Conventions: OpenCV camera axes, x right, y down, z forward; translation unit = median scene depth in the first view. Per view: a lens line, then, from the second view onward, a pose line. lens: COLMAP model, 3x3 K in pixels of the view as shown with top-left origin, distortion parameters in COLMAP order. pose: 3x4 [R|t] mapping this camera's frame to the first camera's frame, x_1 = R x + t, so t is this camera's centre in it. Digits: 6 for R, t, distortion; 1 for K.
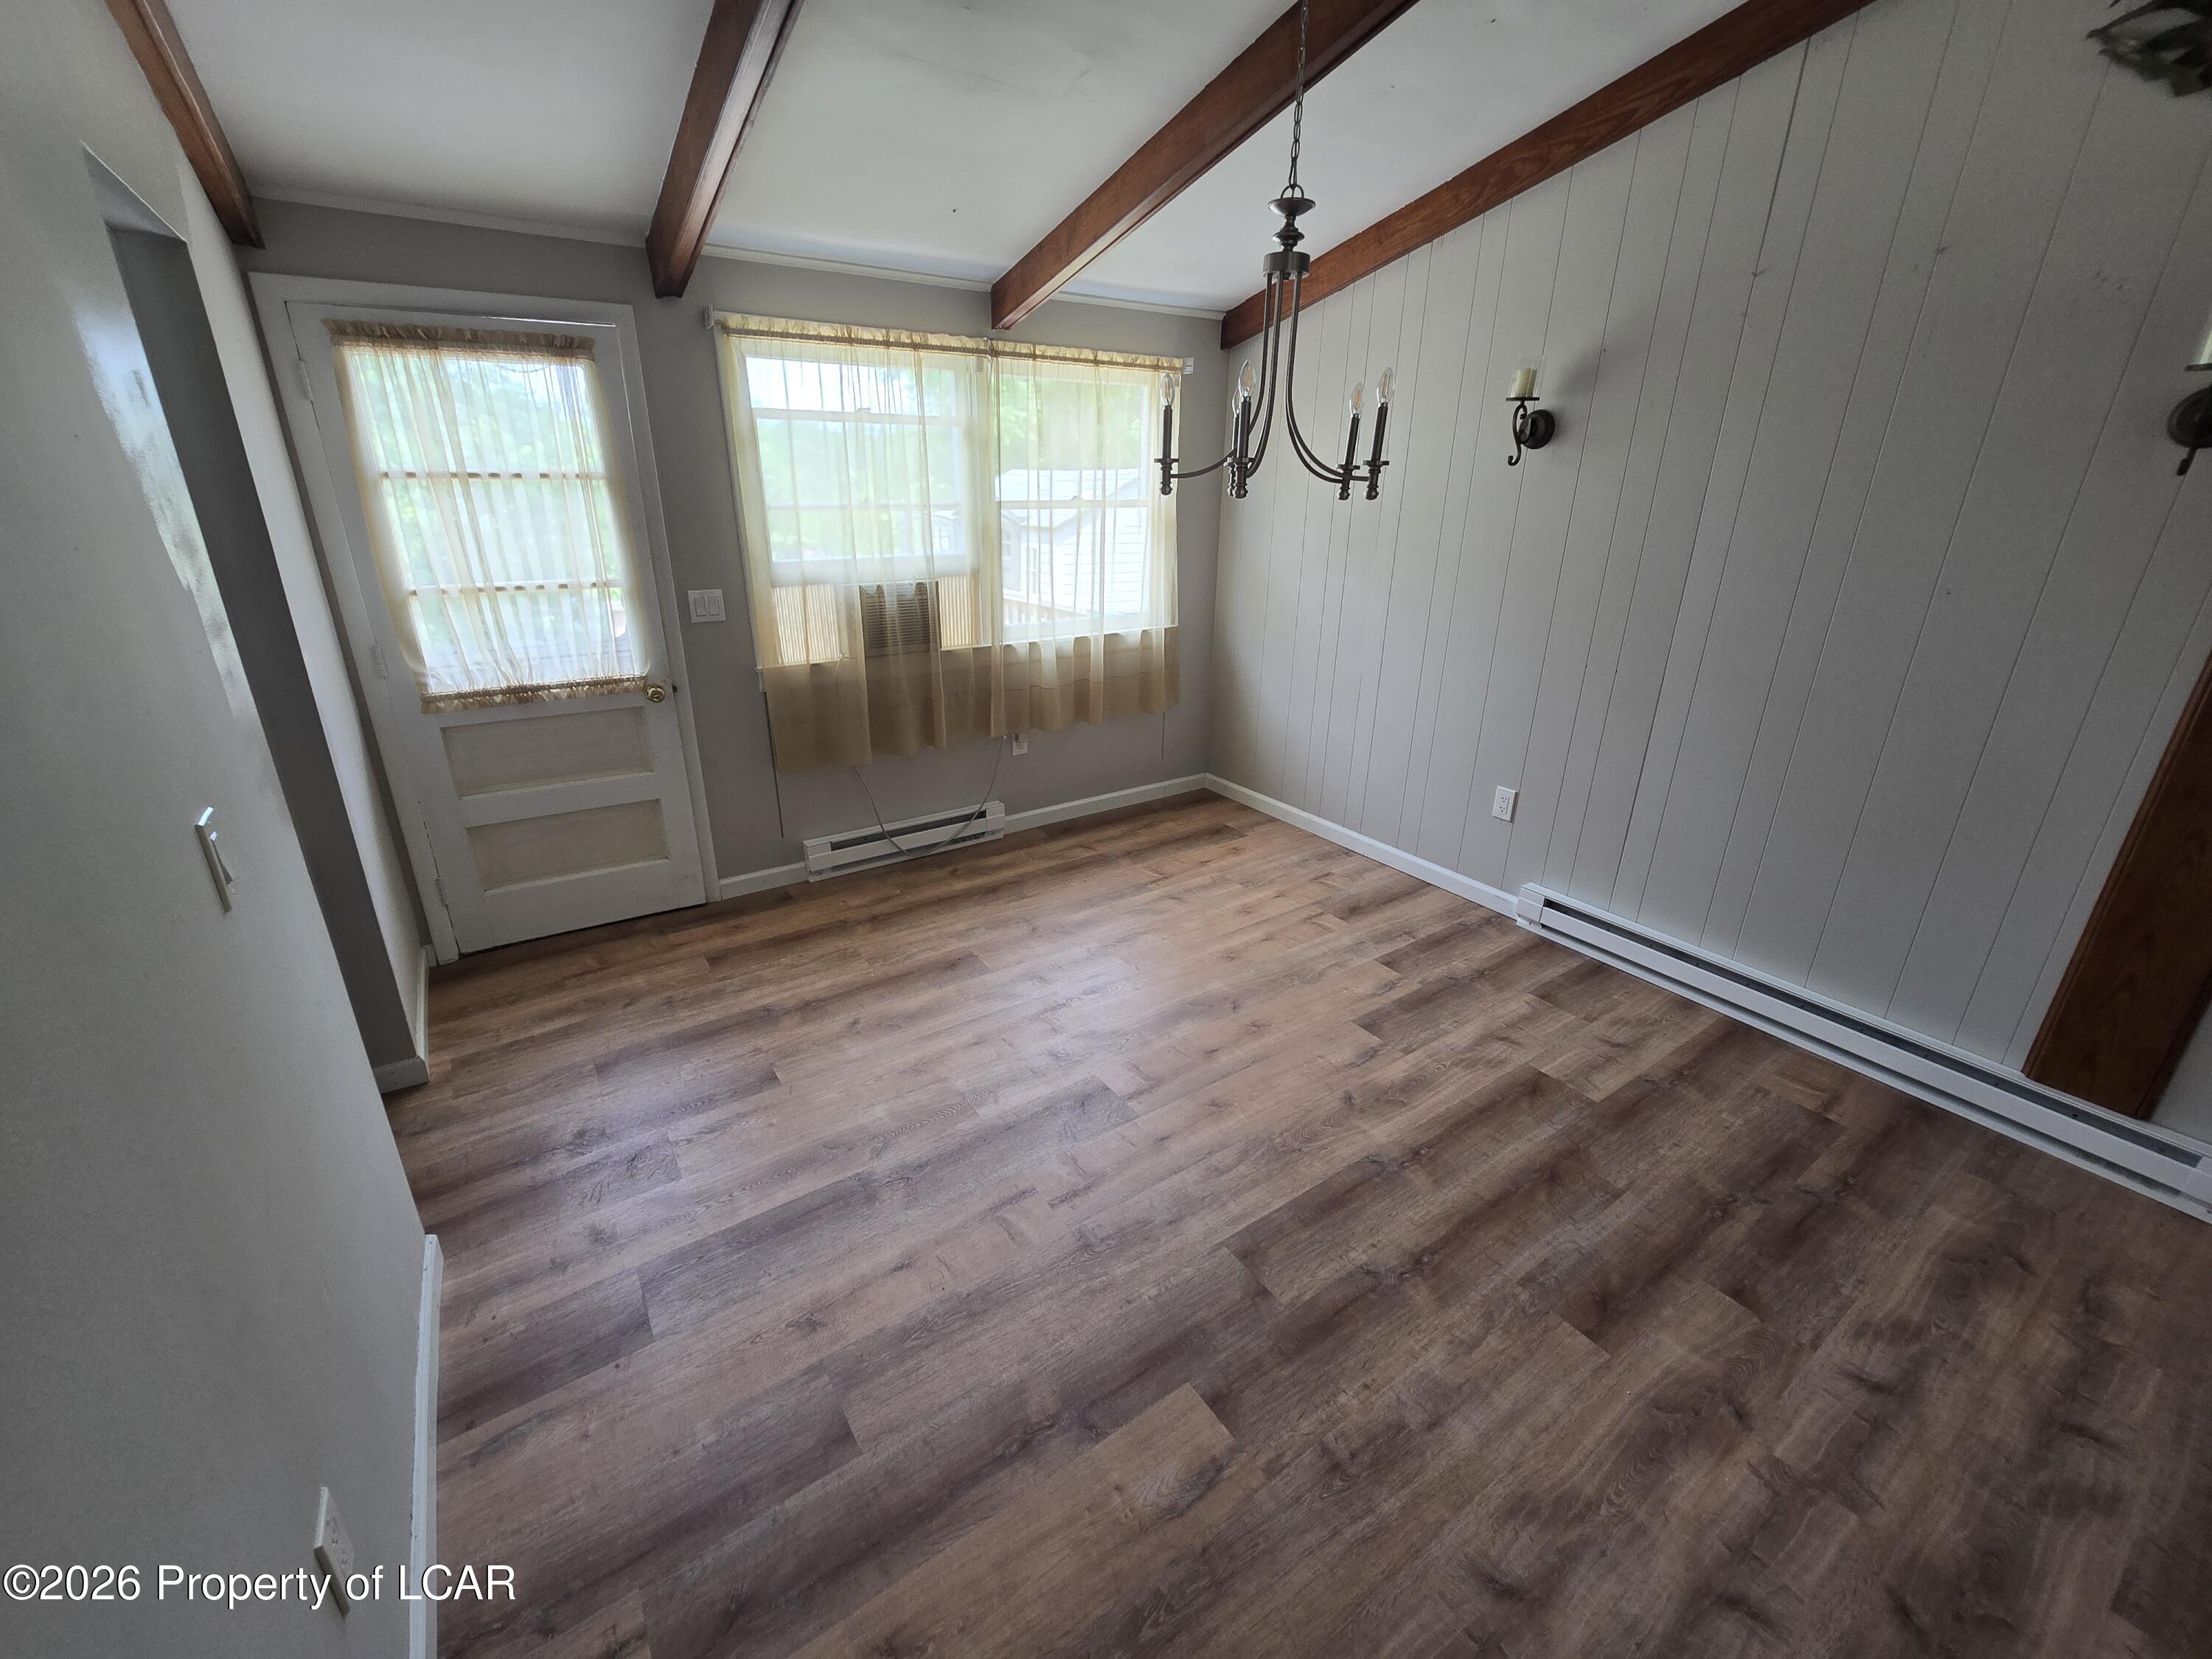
lens RADIAL K [[917.5, 0, 1060.6], [0, 917.5, 800.6], [0, 0, 1]] dist [-0.006997, -0.000344]
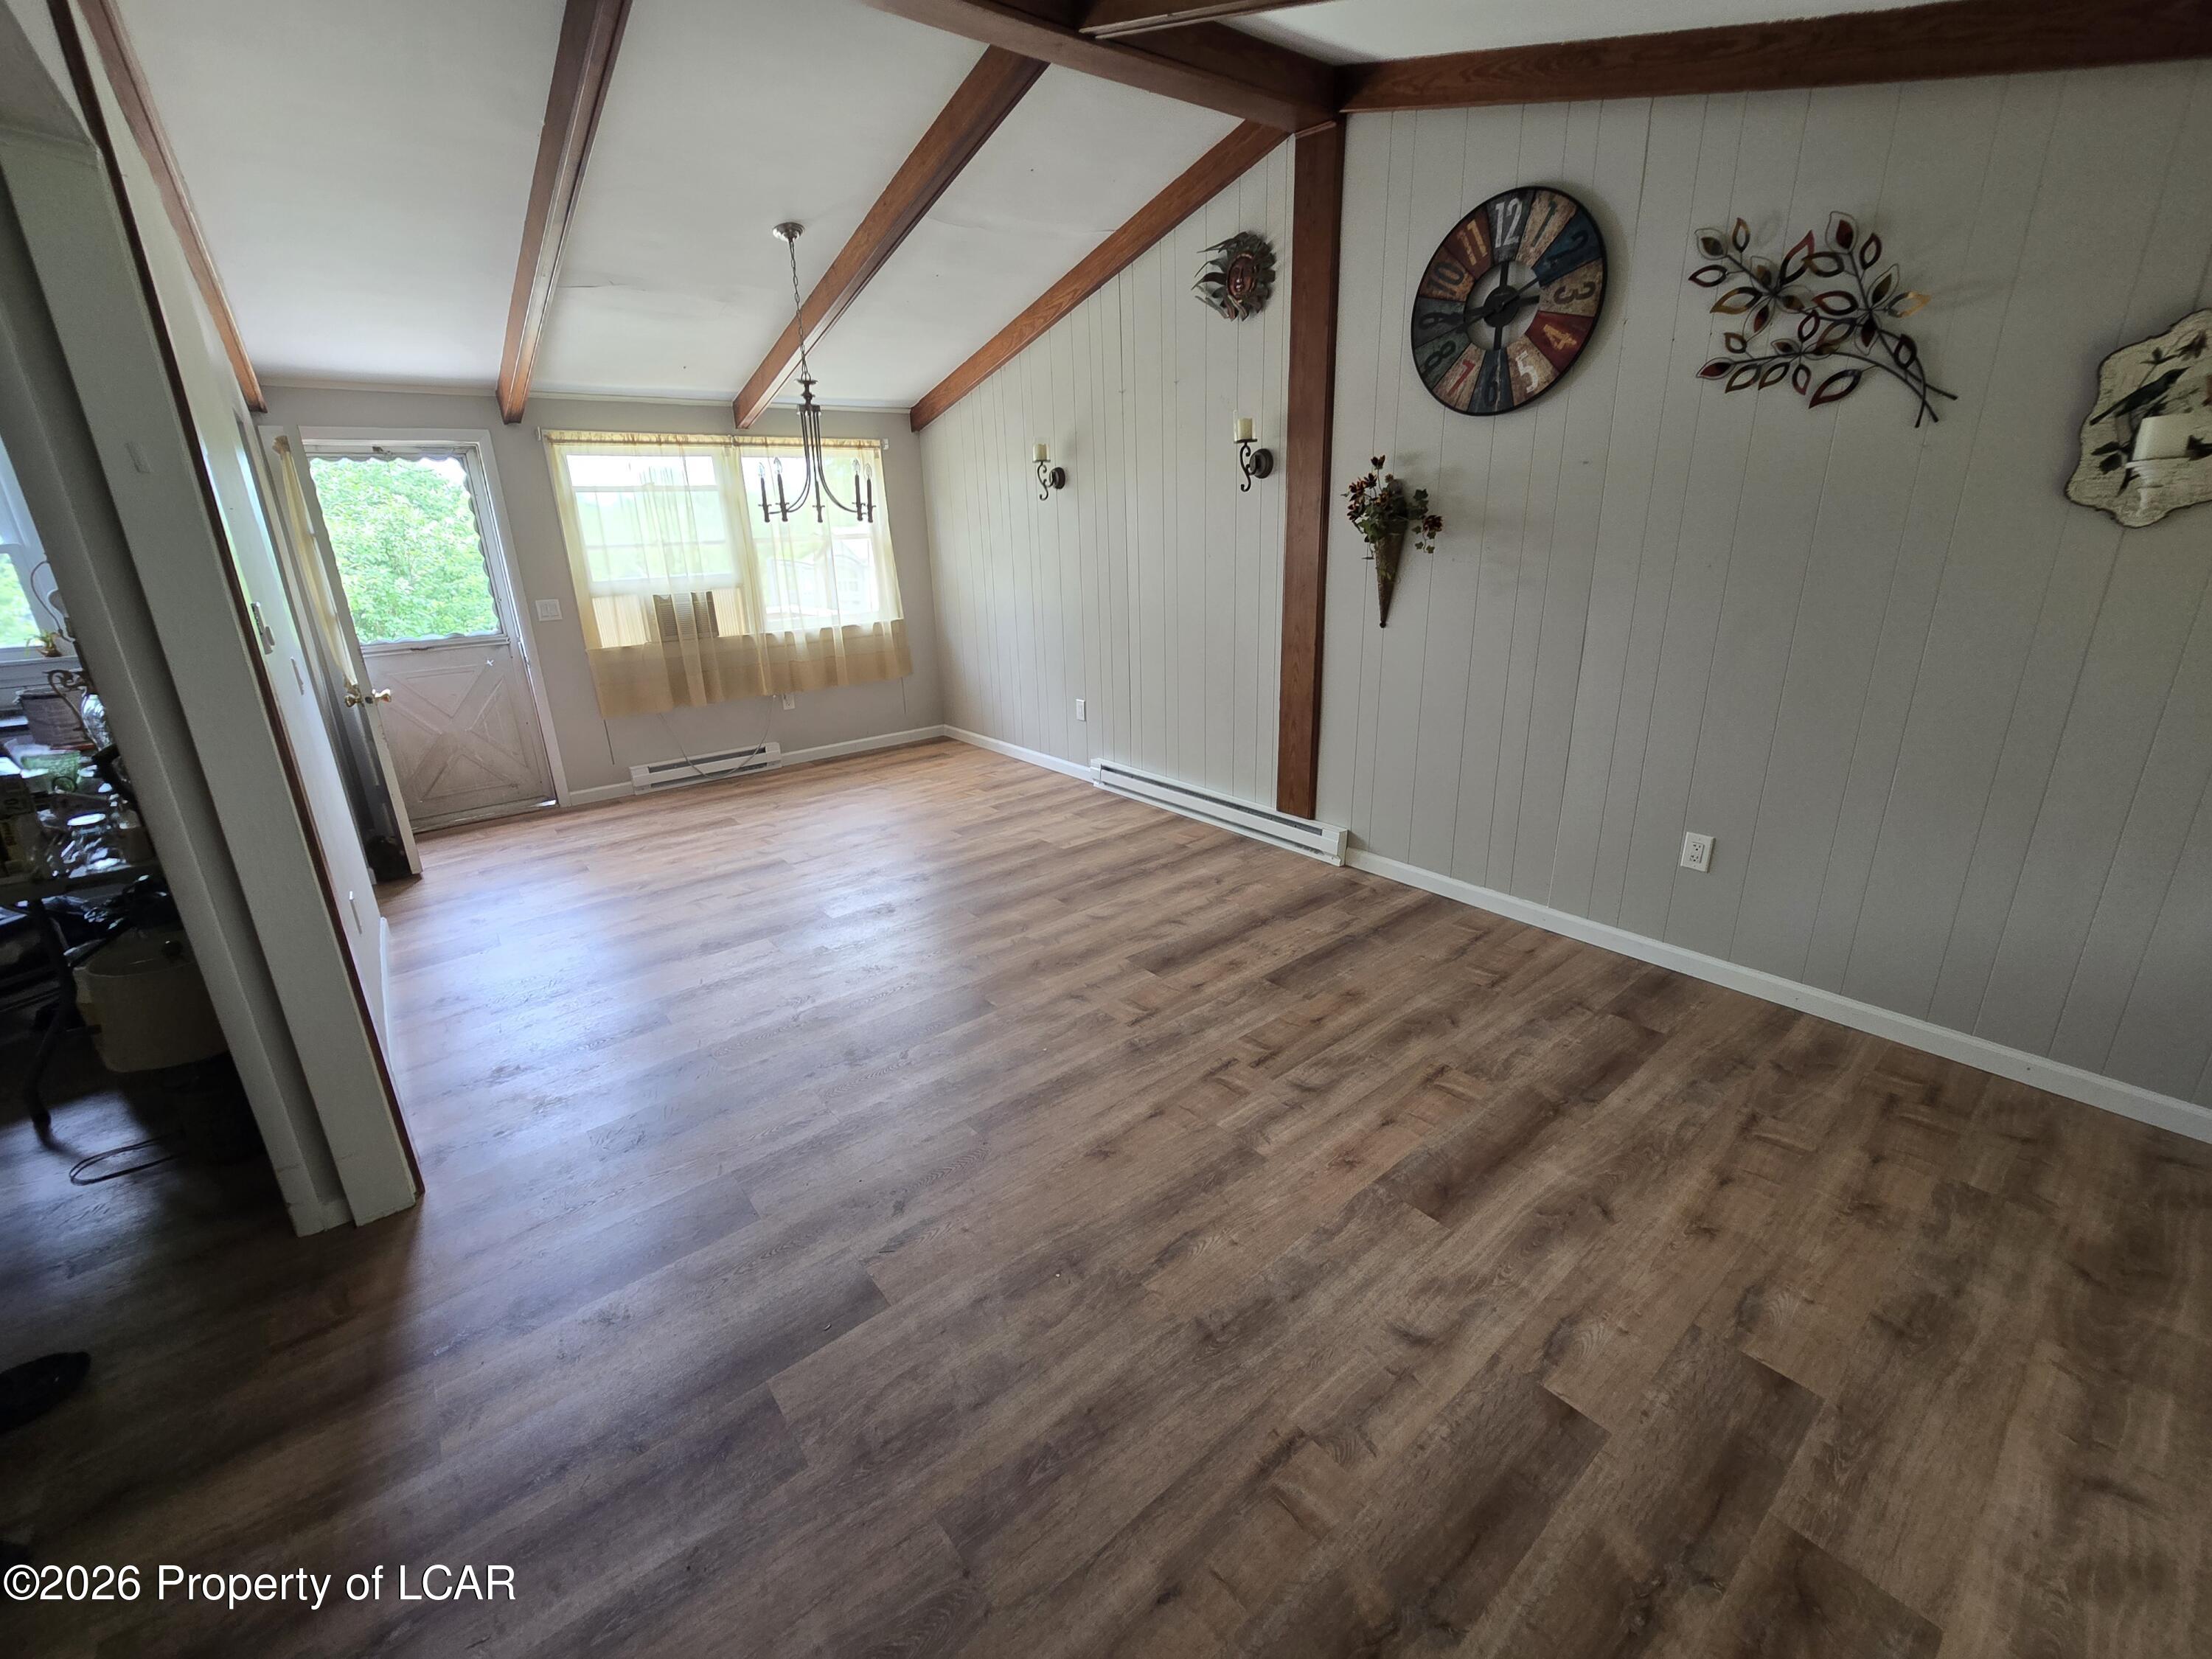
lens RADIAL K [[914.3, 0, 1104.8], [0, 914.3, 815.0], [0, 0, 1]] dist [-0.002759, -0.000943]
pose [[0.992587, -0.079867, 0.091614, 0.425381], [0.081942, 0.996454, -0.019111, 0.255786], [-0.089763, 0.026476, 0.995611, -0.685643]]
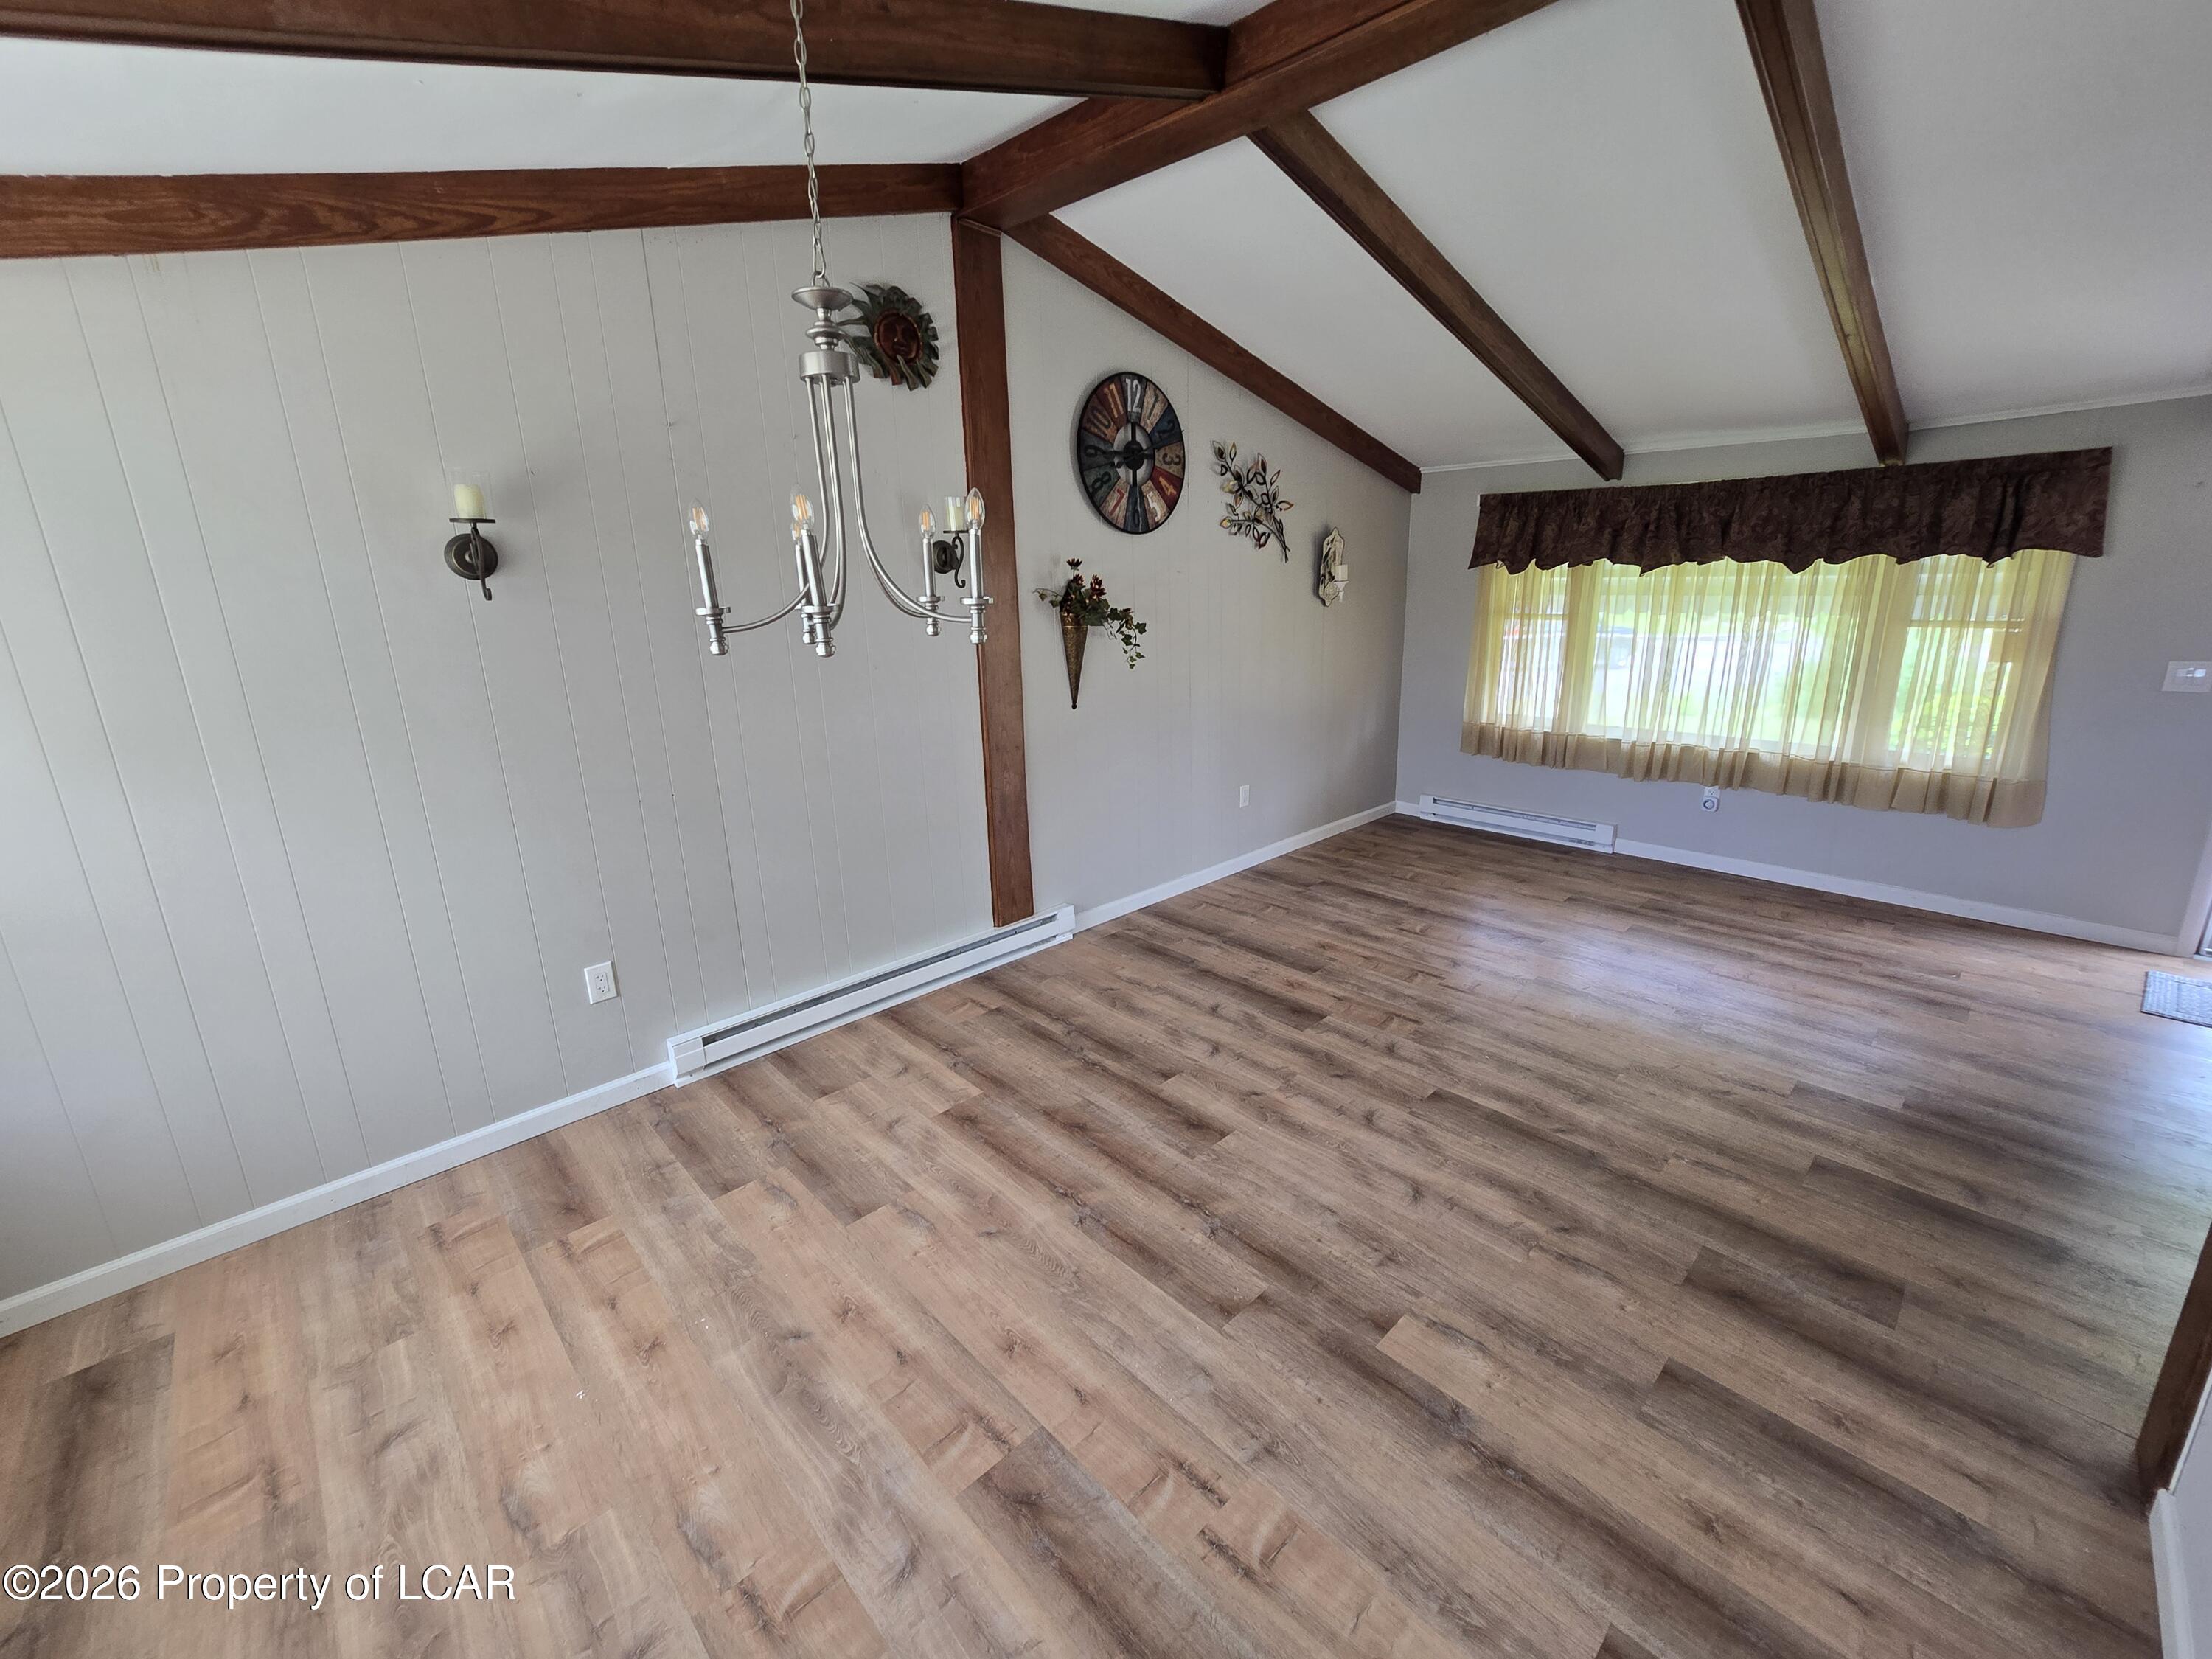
lens RADIAL K [[865.5, 0, 1162.9], [0, 865.5, 802.7], [0, 0, 1]] dist [0.005625, -0.000199]
pose [[-0.200727, -0.261131, 0.944203, -0.393031], [0.347543, 0.882147, 0.317853, -0.256055], [-0.915927, 0.391953, -0.086317, 0.609279]]
